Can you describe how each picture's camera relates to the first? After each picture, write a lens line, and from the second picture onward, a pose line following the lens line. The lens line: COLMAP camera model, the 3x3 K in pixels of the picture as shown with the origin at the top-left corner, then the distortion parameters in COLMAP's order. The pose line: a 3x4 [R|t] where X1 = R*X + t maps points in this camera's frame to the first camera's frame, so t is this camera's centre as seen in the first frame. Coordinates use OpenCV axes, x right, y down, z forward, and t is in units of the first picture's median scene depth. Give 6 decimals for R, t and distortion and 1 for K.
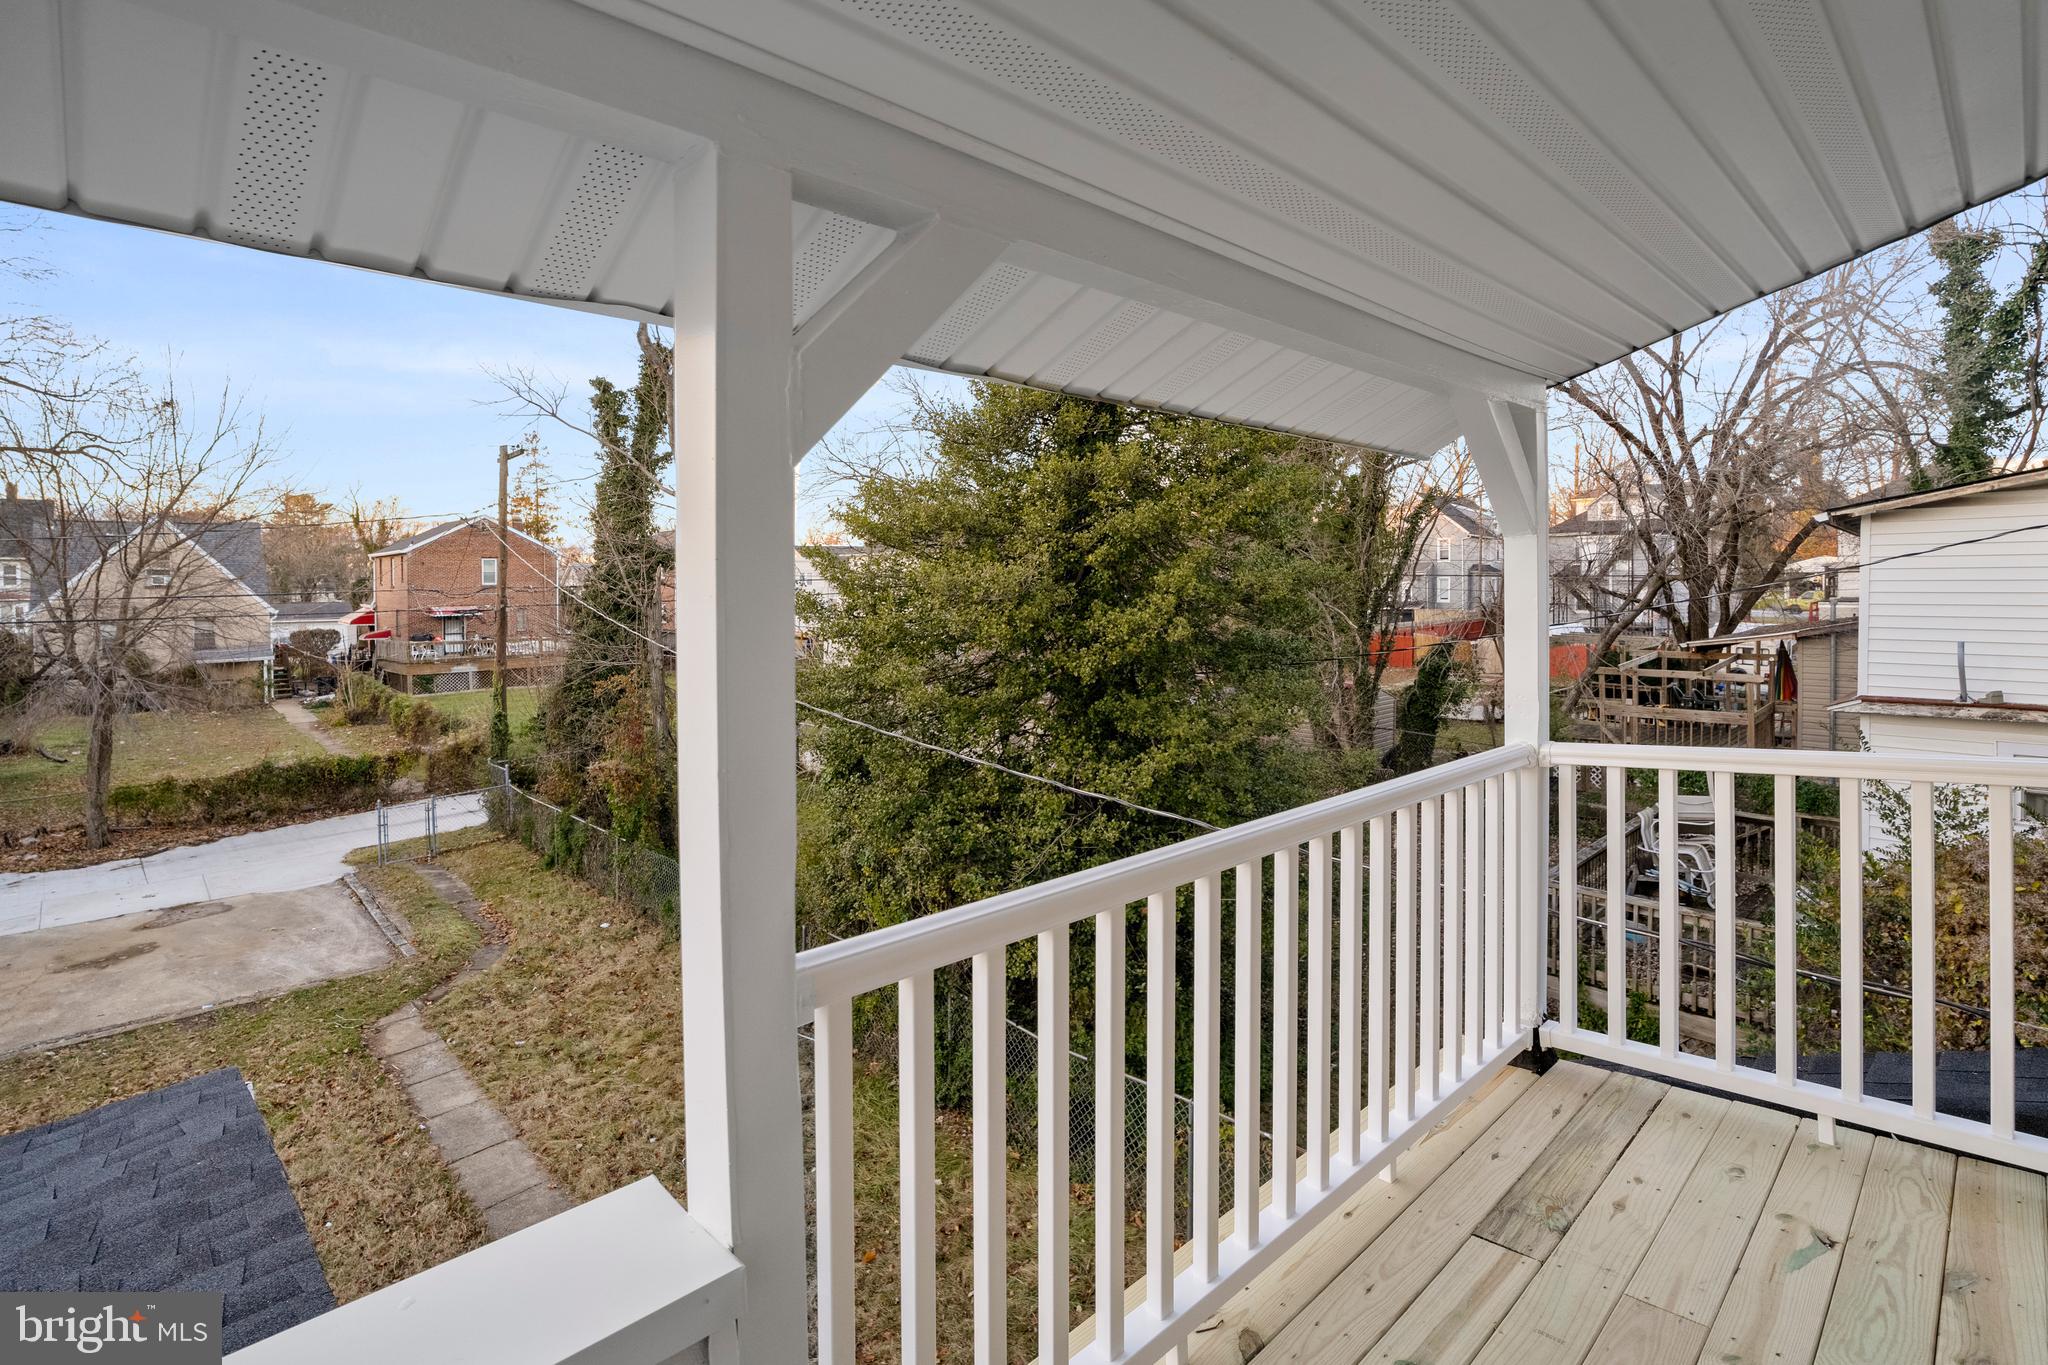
lens RADIAL K [[947.6, 0, 1019.0], [0, 947.6, 708.0], [0, 0, 1]] dist [-0.040806, 0.013992]
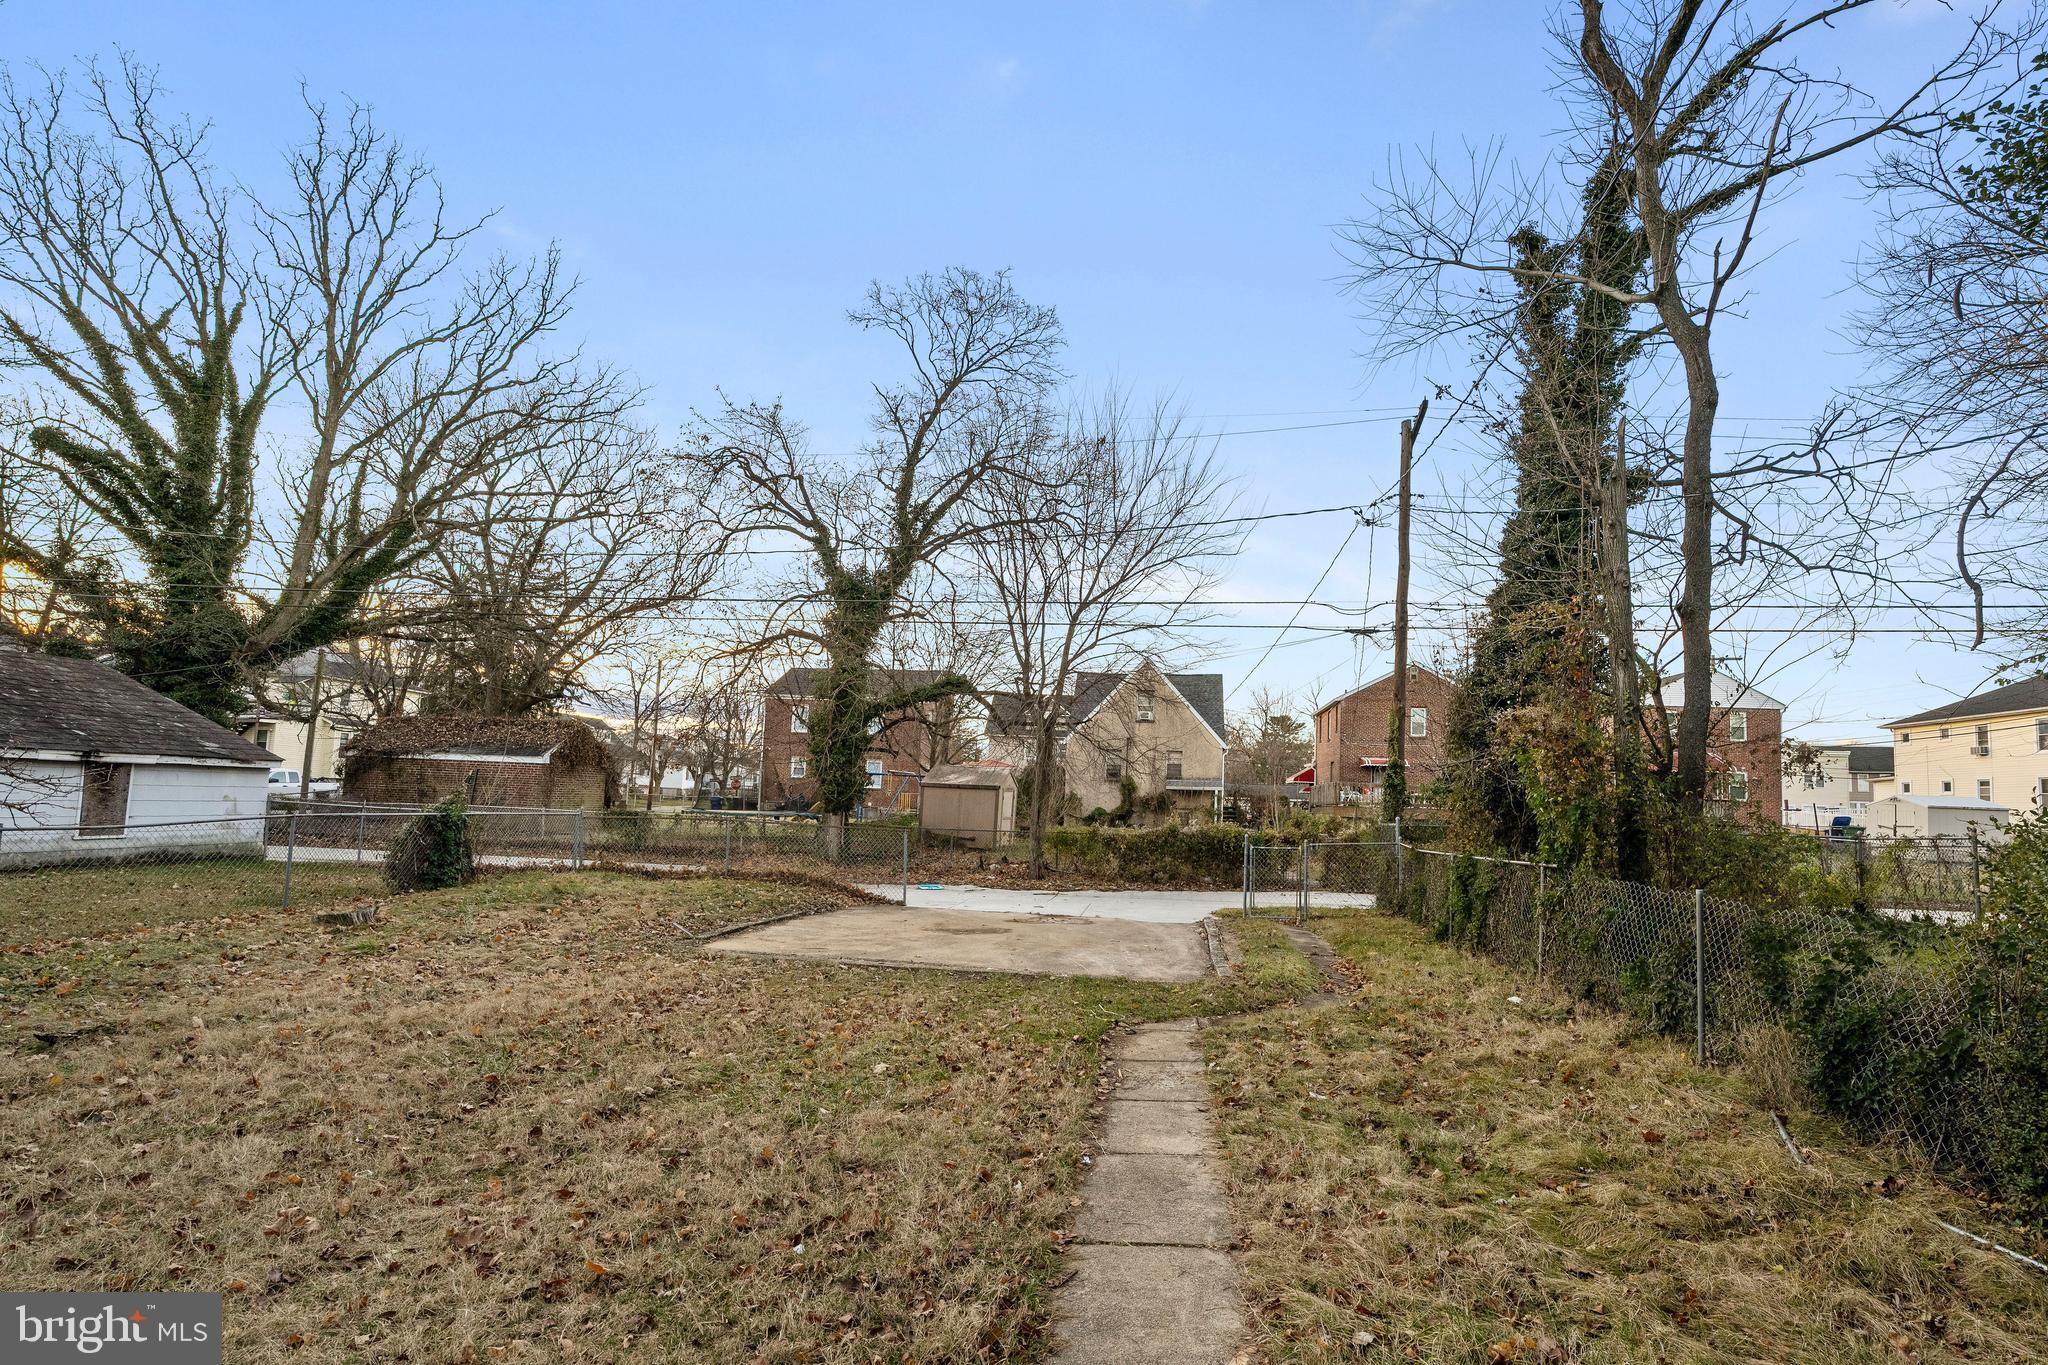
lens RADIAL K [[947.6, 0, 1019.0], [0, 947.6, 708.0], [0, 0, 1]] dist [-0.040806, 0.013992]
pose [[0.603473, -0.069770, -0.794325, -0.165217], [-0.111531, 0.978987, -0.170723, 0.197898], [0.789545, 0.191618, 0.583010, 0.412635]]
